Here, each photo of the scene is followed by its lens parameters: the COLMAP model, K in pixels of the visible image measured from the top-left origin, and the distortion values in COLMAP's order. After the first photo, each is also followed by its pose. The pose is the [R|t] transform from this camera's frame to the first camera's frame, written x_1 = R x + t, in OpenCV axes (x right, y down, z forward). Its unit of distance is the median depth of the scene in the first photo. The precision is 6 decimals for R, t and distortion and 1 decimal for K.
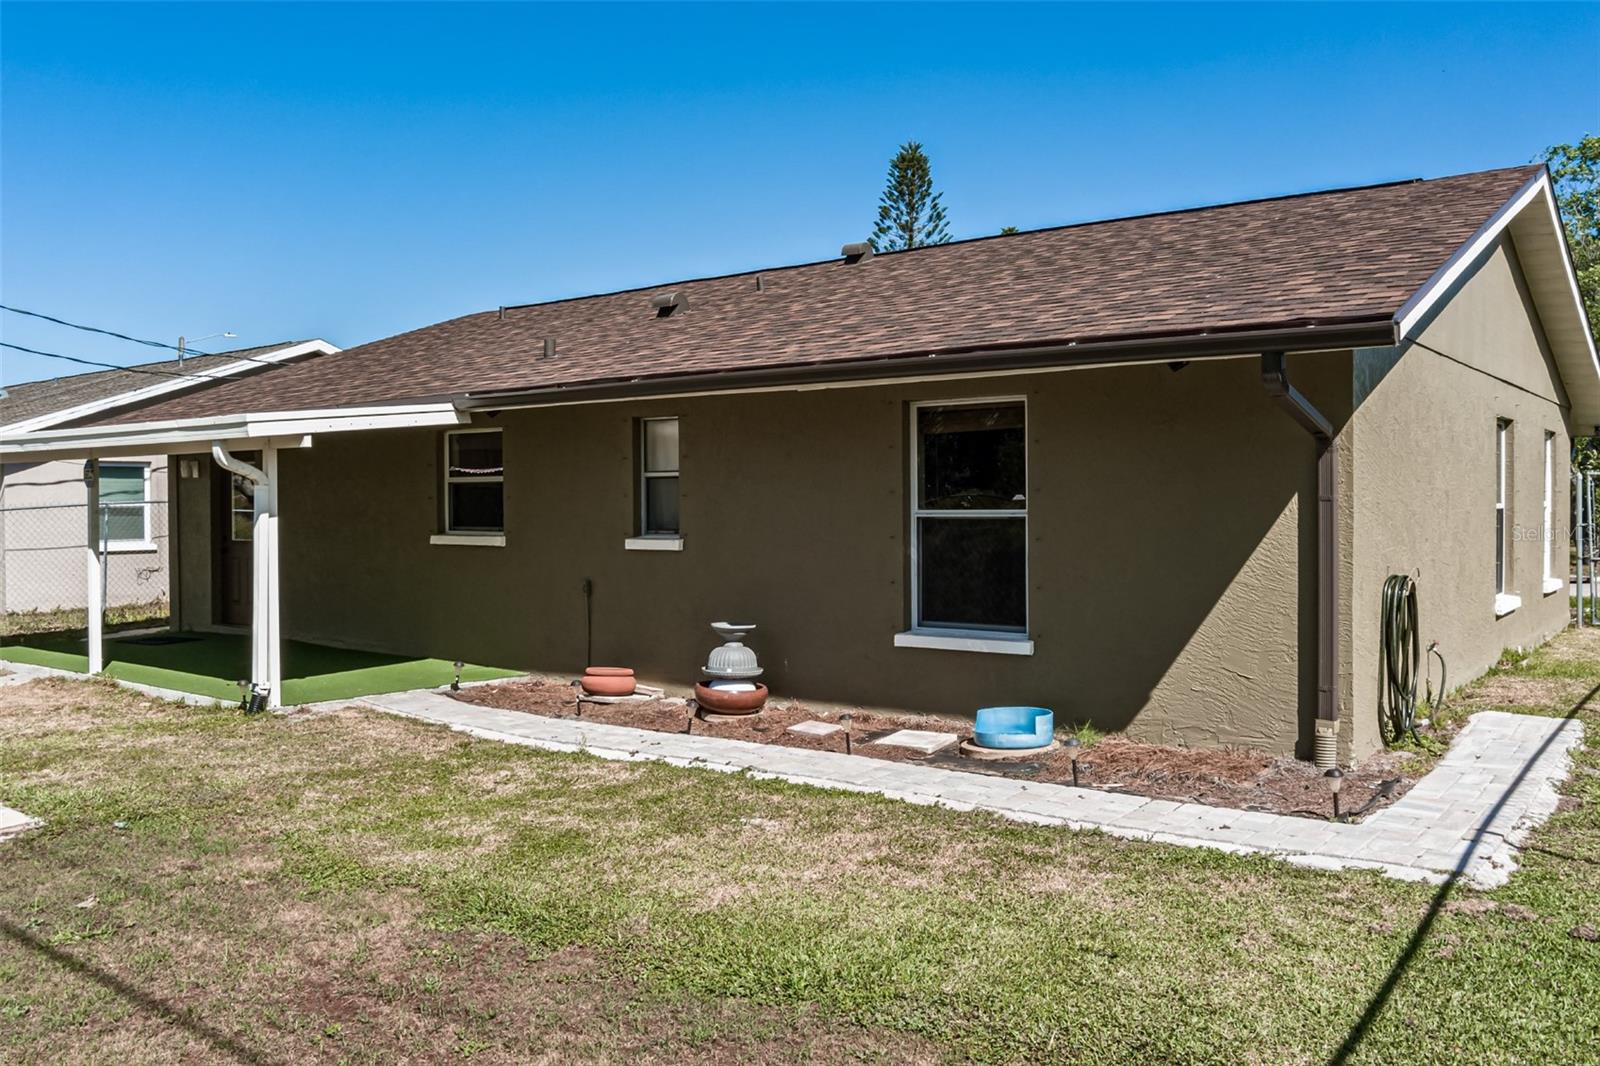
lens RADIAL K [[1302.5, 0, 822.0], [0, 1302.5, 538.0], [0, 0, 1]] dist [-0.062663, 0.000384]
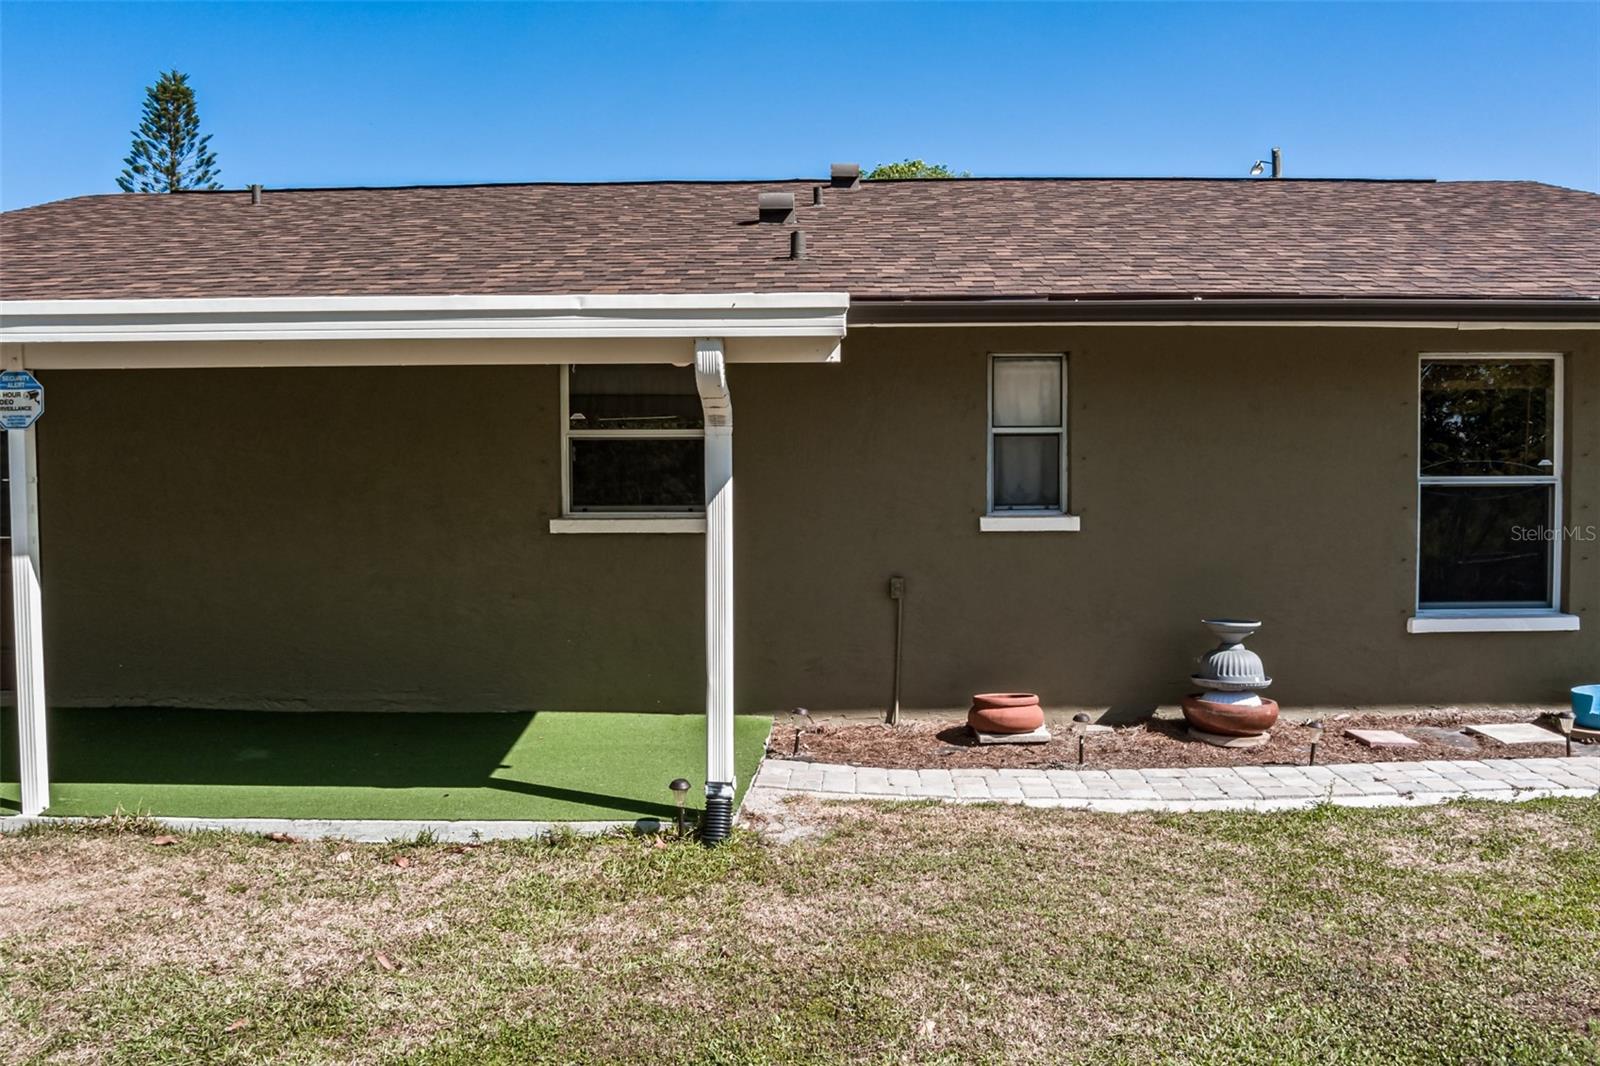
lens RADIAL K [[1302.5, 0, 797.1], [0, 1302.5, 538.3], [0, 0, 1]] dist [-0.062663, 0.000384]
pose [[0.809894, -0.023450, 0.586107, -0.639942], [0.018036, 0.999724, 0.015076, -0.000590], [-0.586299, -0.001639, 0.810093, 0.450865]]
